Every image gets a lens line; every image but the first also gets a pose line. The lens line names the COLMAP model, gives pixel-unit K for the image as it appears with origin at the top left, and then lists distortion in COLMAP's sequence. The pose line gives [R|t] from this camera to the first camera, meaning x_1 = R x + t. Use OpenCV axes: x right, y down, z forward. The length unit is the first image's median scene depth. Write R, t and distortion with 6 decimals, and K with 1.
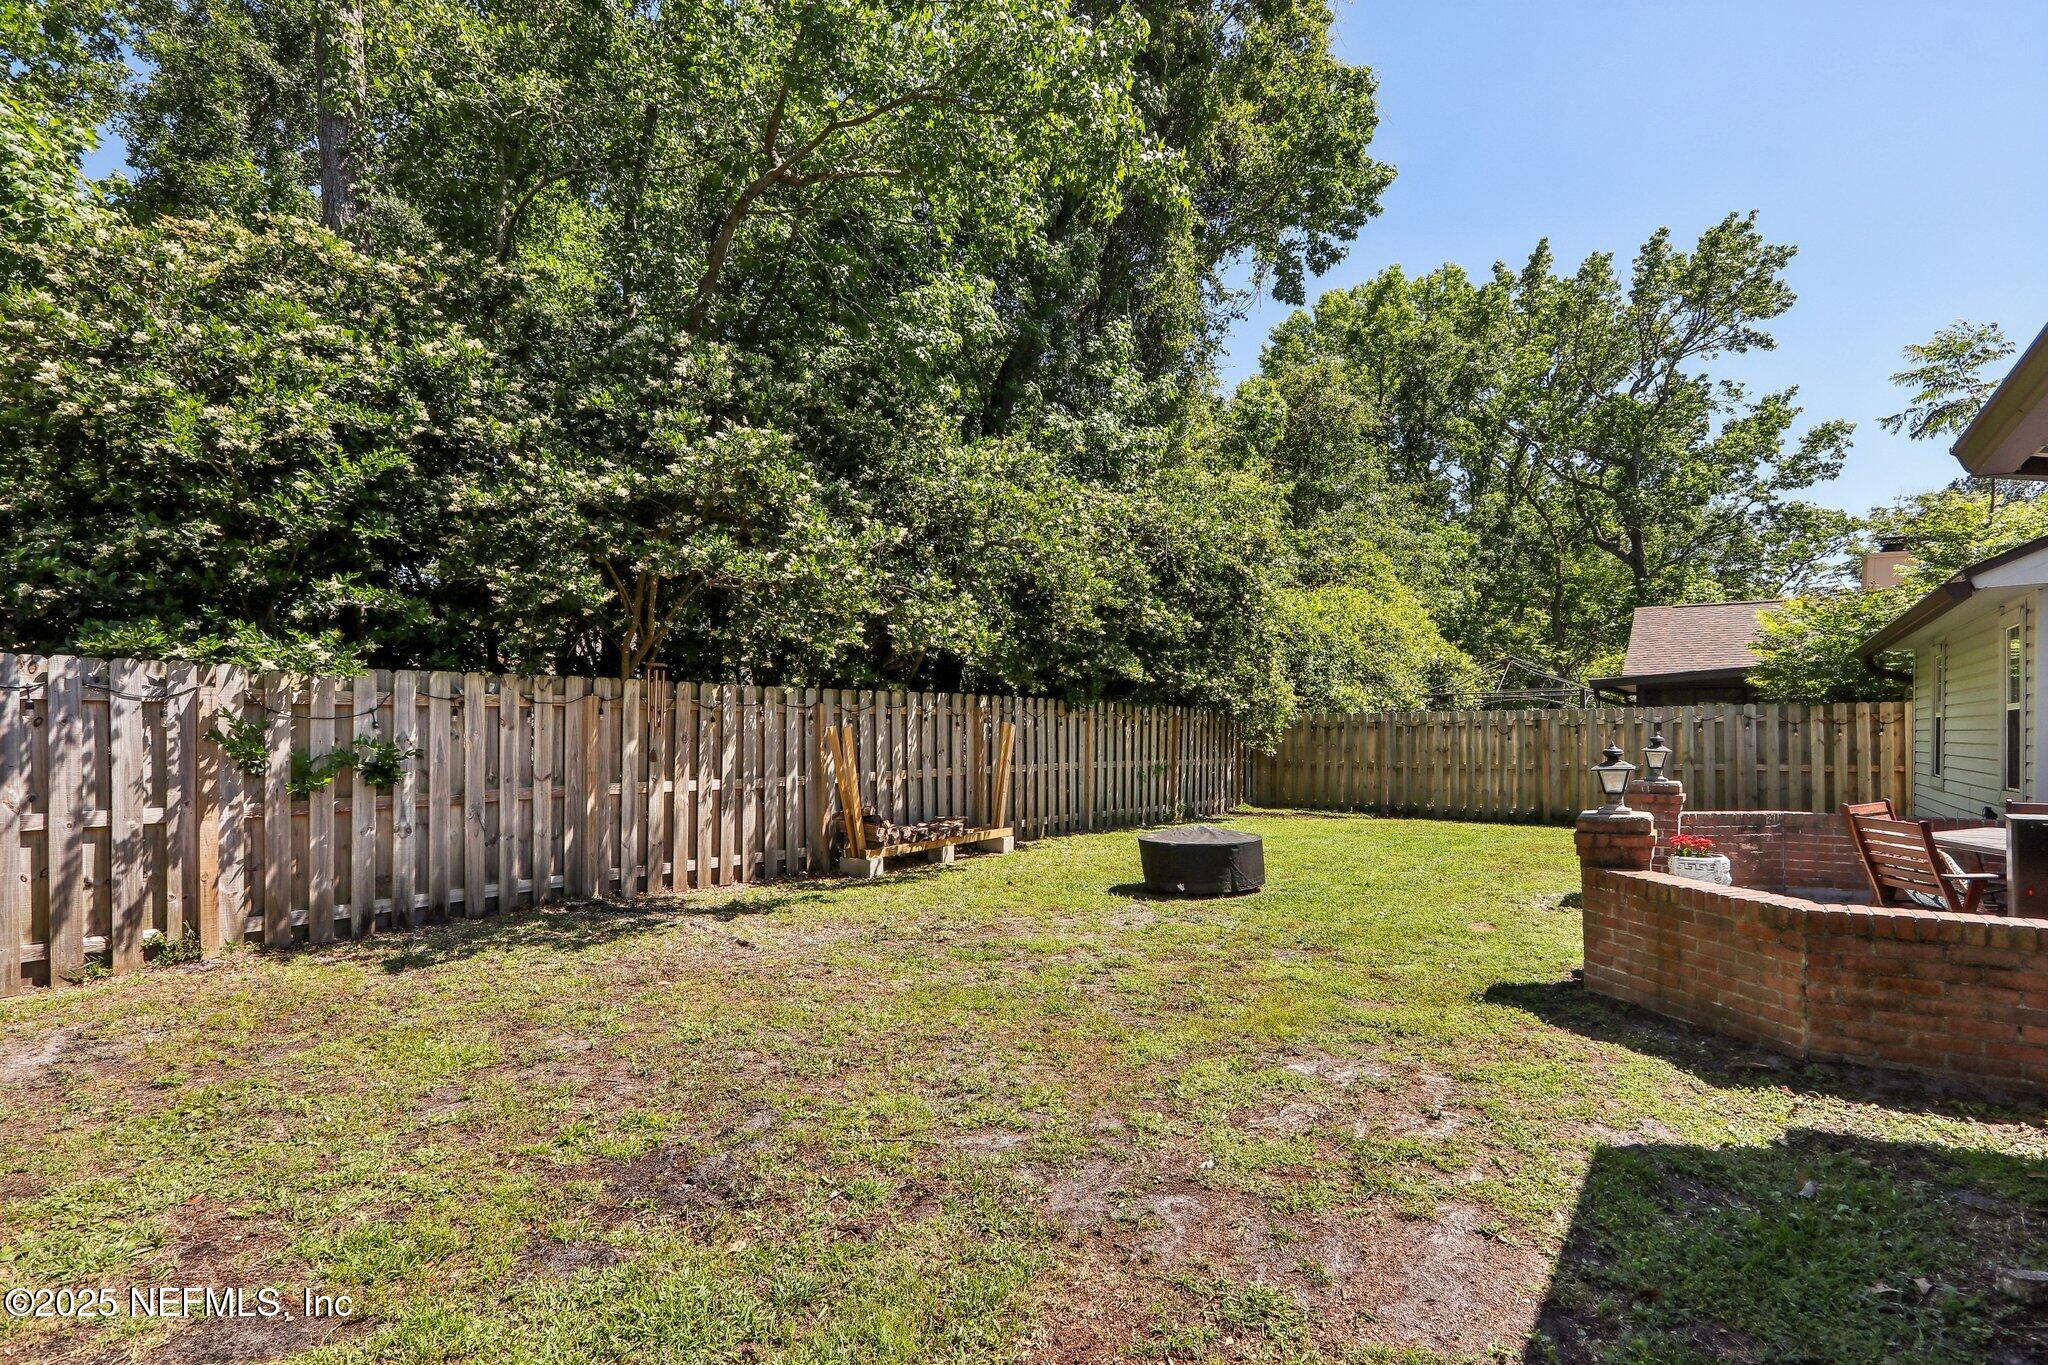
lens RADIAL K [[974.1, 0, 1047.7], [0, 974.1, 720.6], [0, 0, 1]] dist [0.000828, -0.000676]
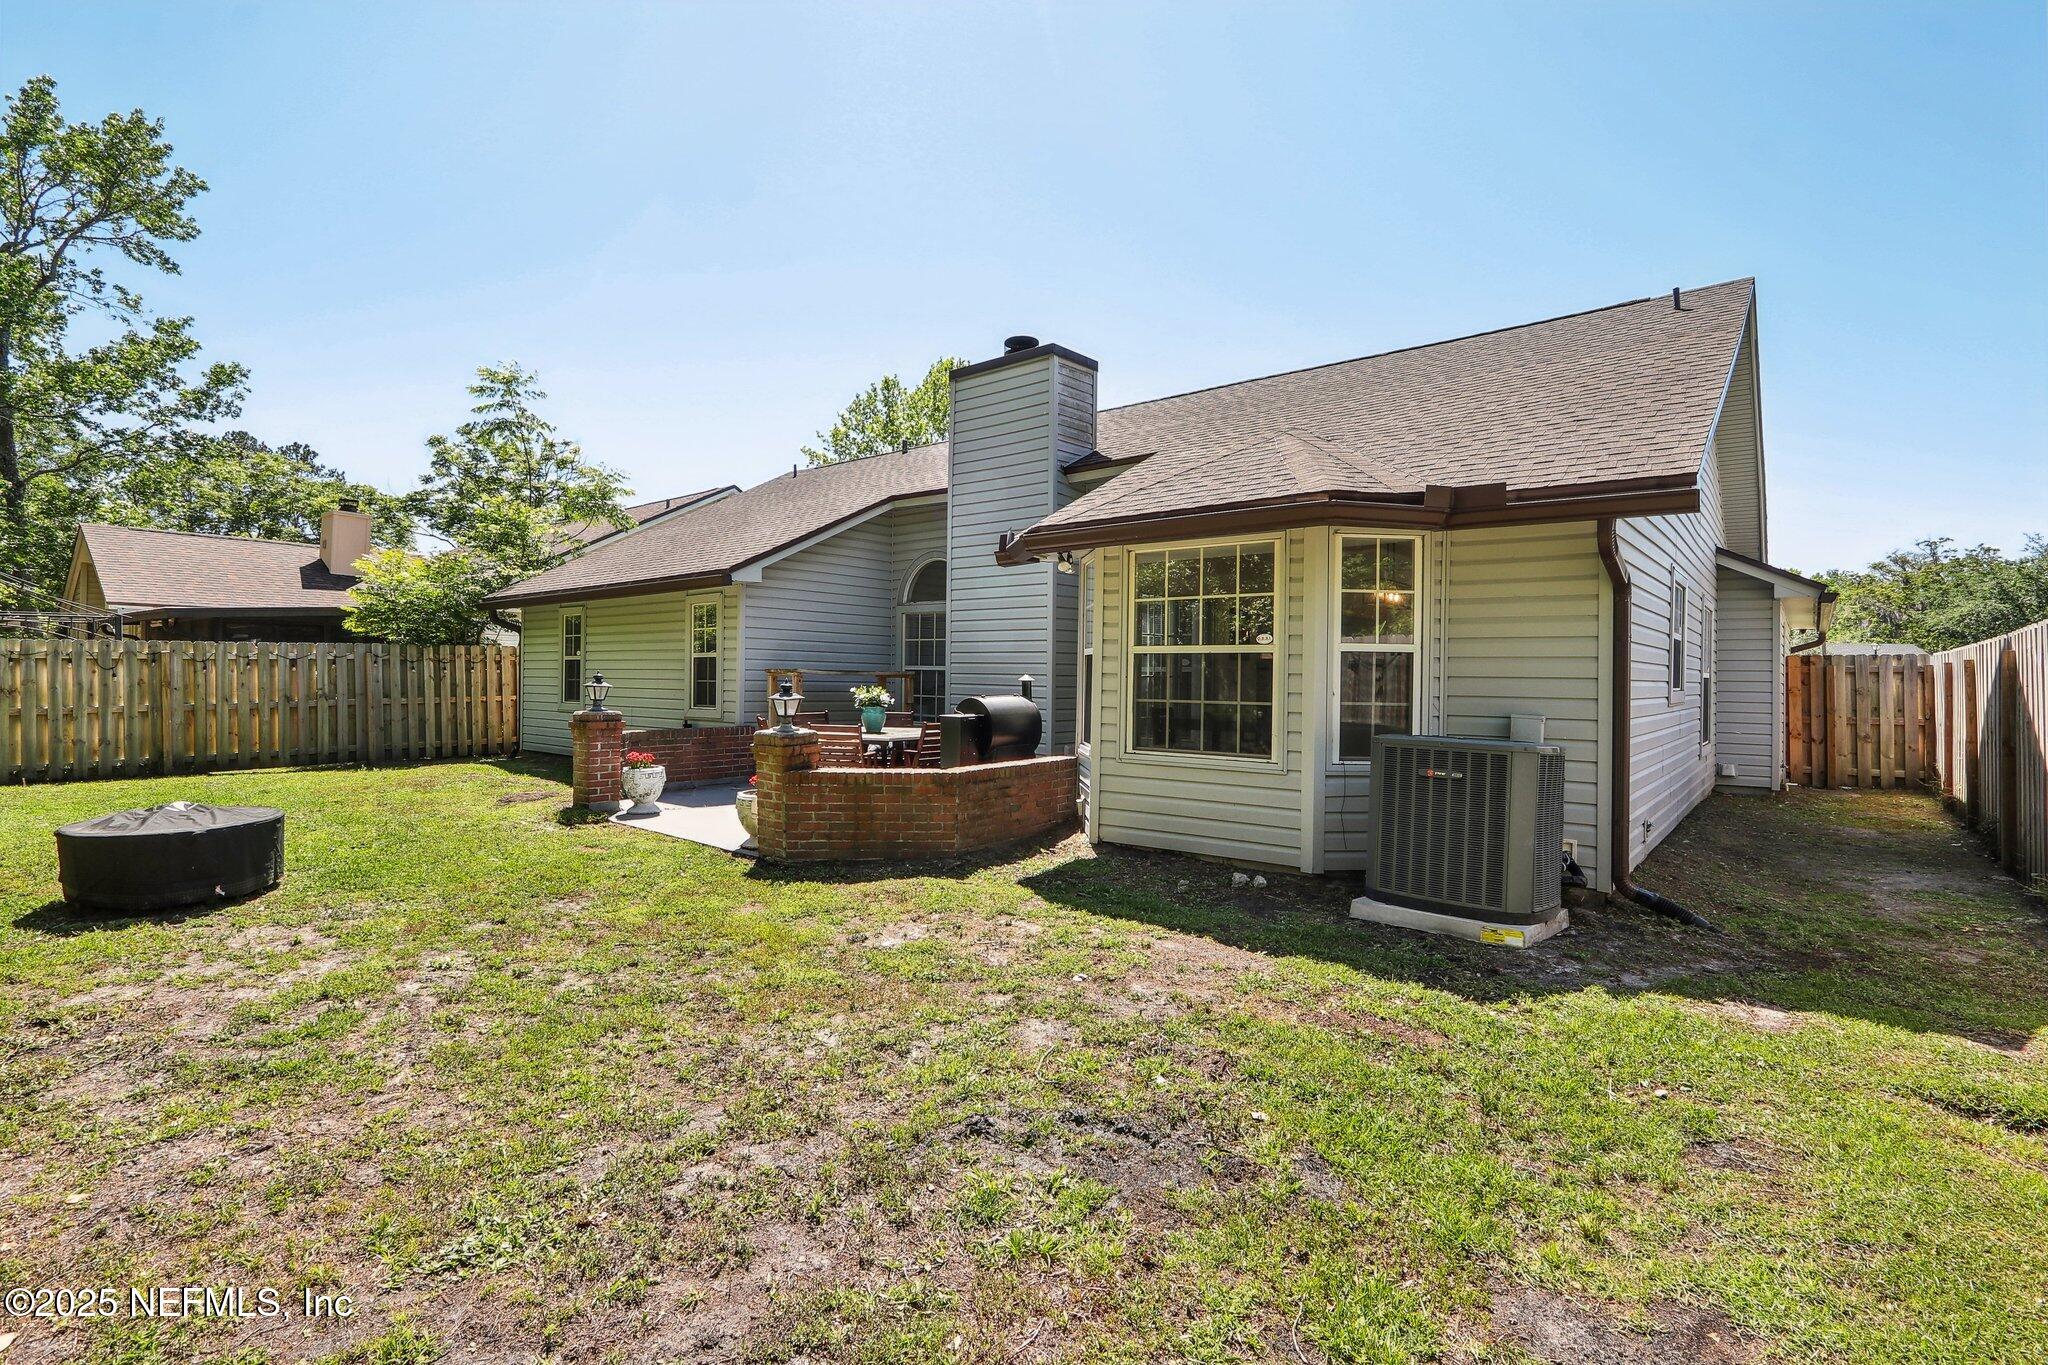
lens RADIAL K [[974.1, 0, 957.9], [0, 974.1, 669.0], [0, 0, 1]] dist [0.000828, -0.000676]
pose [[0.116647, 0.004441, 0.993163, -0.287333], [-0.017780, 0.999839, -0.002383, 0.002813], [-0.993014, -0.017380, 0.116707, 0.231724]]
